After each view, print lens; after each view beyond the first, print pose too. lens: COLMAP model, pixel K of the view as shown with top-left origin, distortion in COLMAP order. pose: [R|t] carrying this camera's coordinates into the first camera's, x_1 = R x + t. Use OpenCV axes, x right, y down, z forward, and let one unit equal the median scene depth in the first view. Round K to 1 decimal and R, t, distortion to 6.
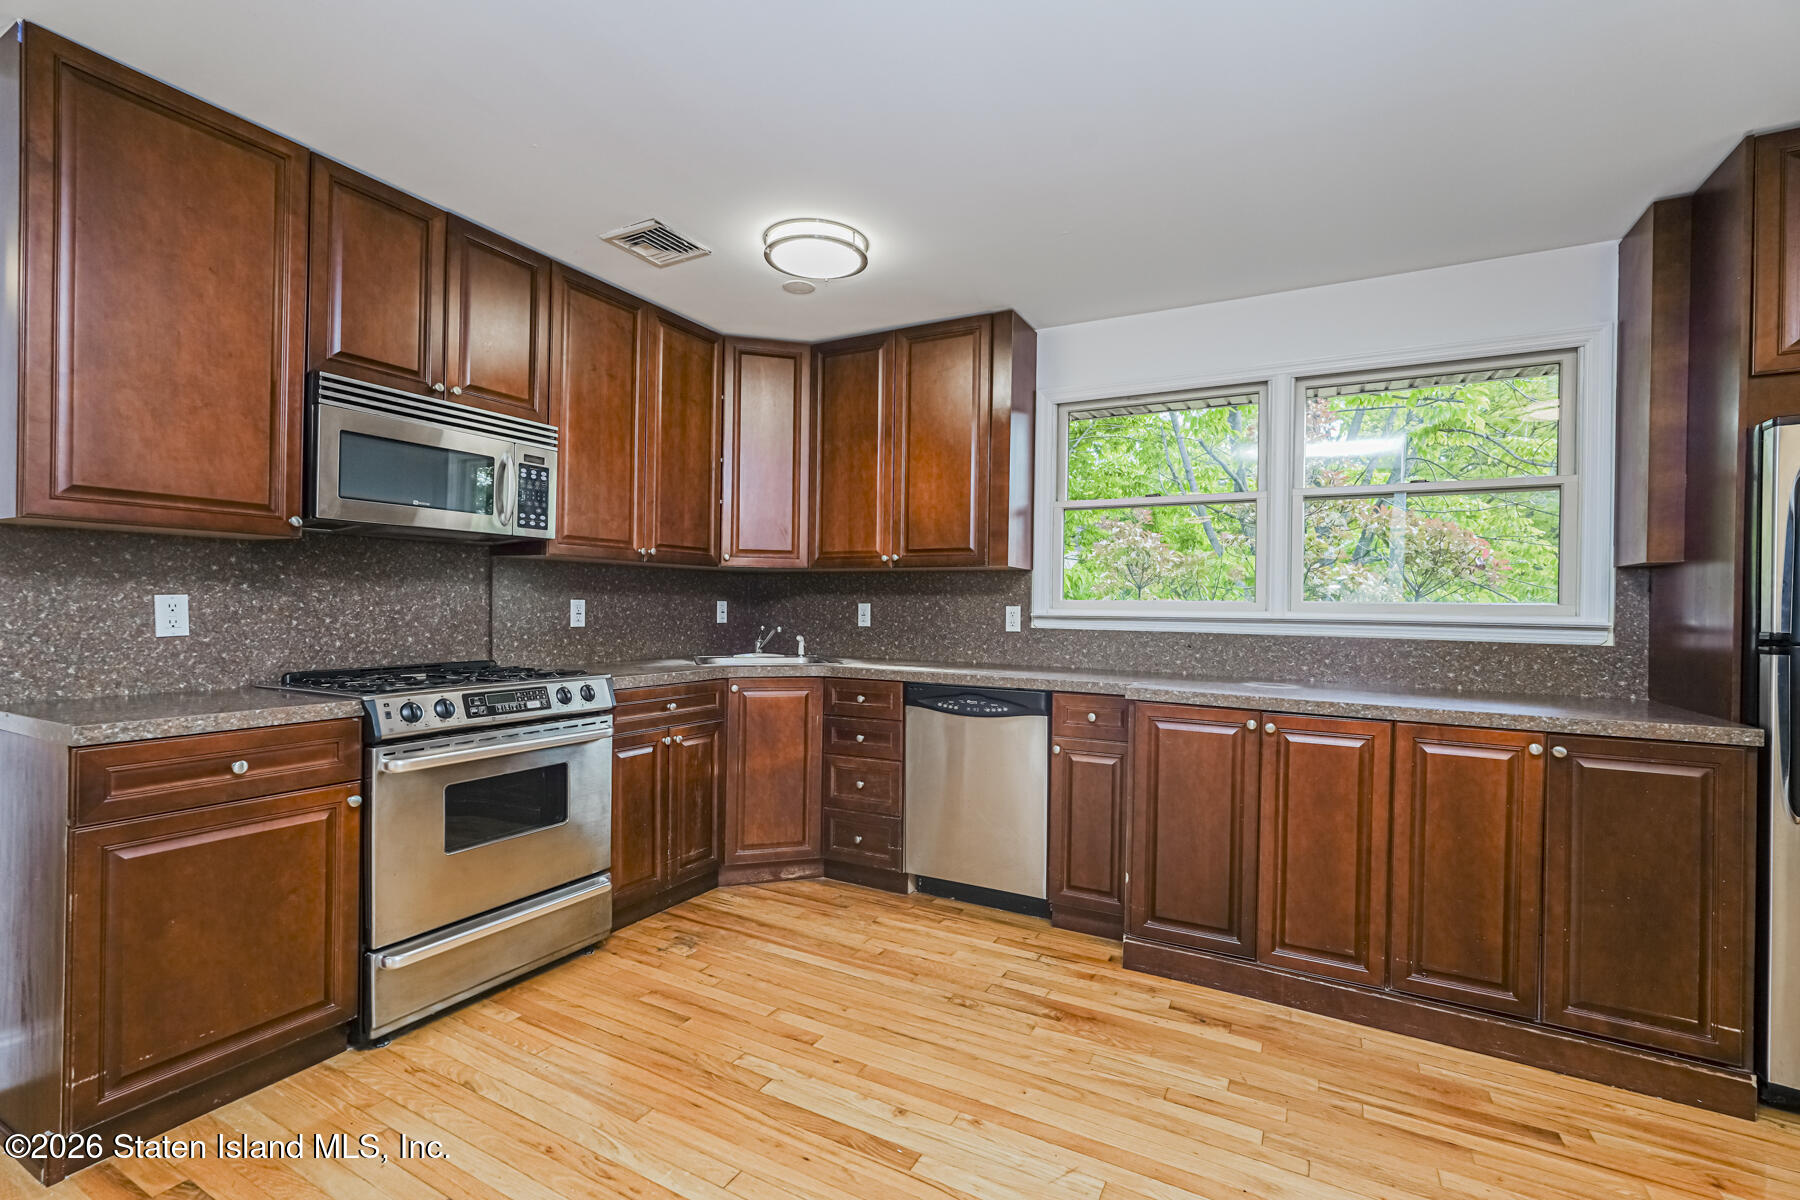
lens RADIAL K [[792.1, 0, 899.0], [0, 792.1, 607.2], [0, 0, 1]] dist [-0.012406, 0.007092]
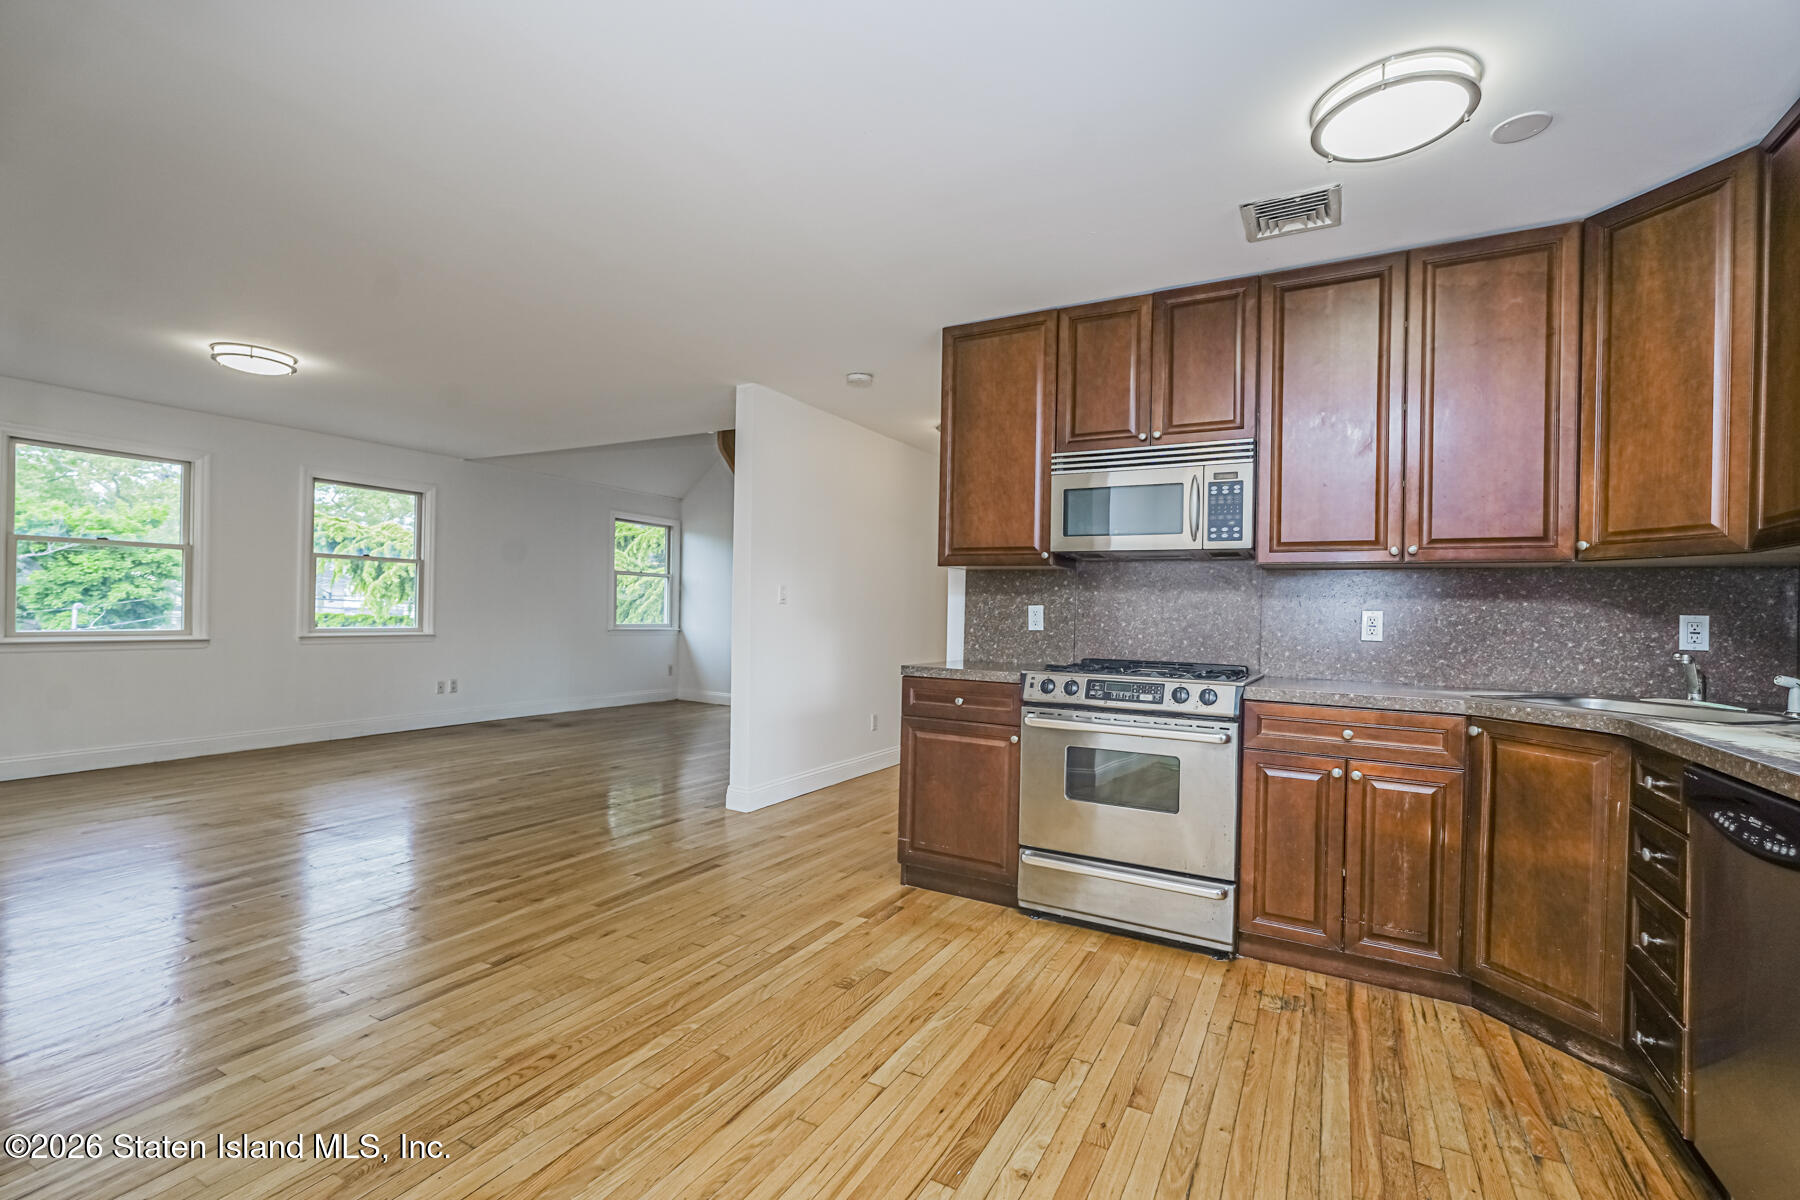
lens RADIAL K [[792.1, 0, 902.1], [0, 792.1, 604.9], [0, 0, 1]] dist [-0.012406, 0.007092]
pose [[-0.002308, -0.020628, -0.999785, 0.658720], [-0.026625, 0.999434, -0.020559, 0.022082], [0.999643, 0.026572, -0.002856, 0.629847]]
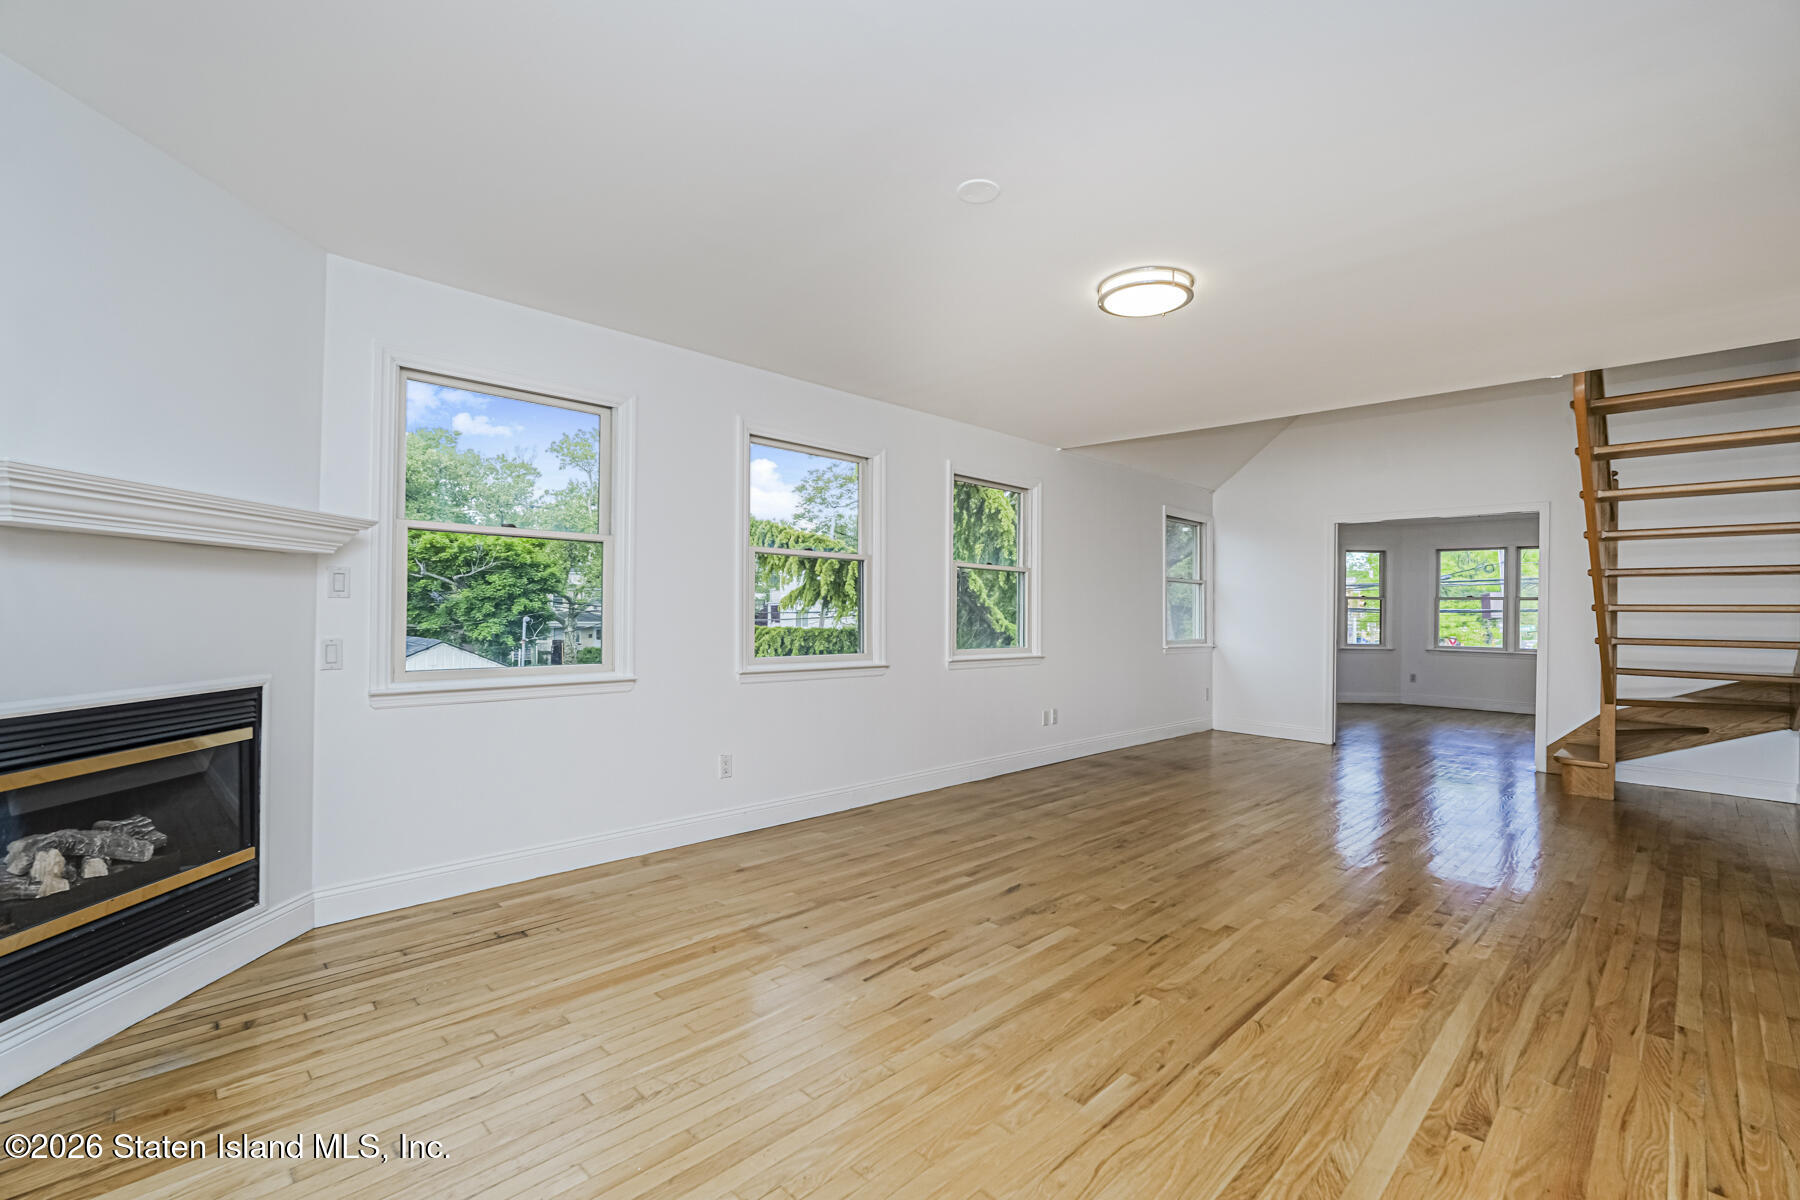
lens RADIAL K [[792.1, 0, 903.1], [0, 792.1, 605.0], [0, 0, 1]] dist [-0.012406, 0.007092]
pose [[-0.284351, -0.025705, -0.958375, 0.268768], [-0.022719, 0.999540, -0.020068, 0.016098], [0.958451, 0.016067, -0.284805, -0.775579]]
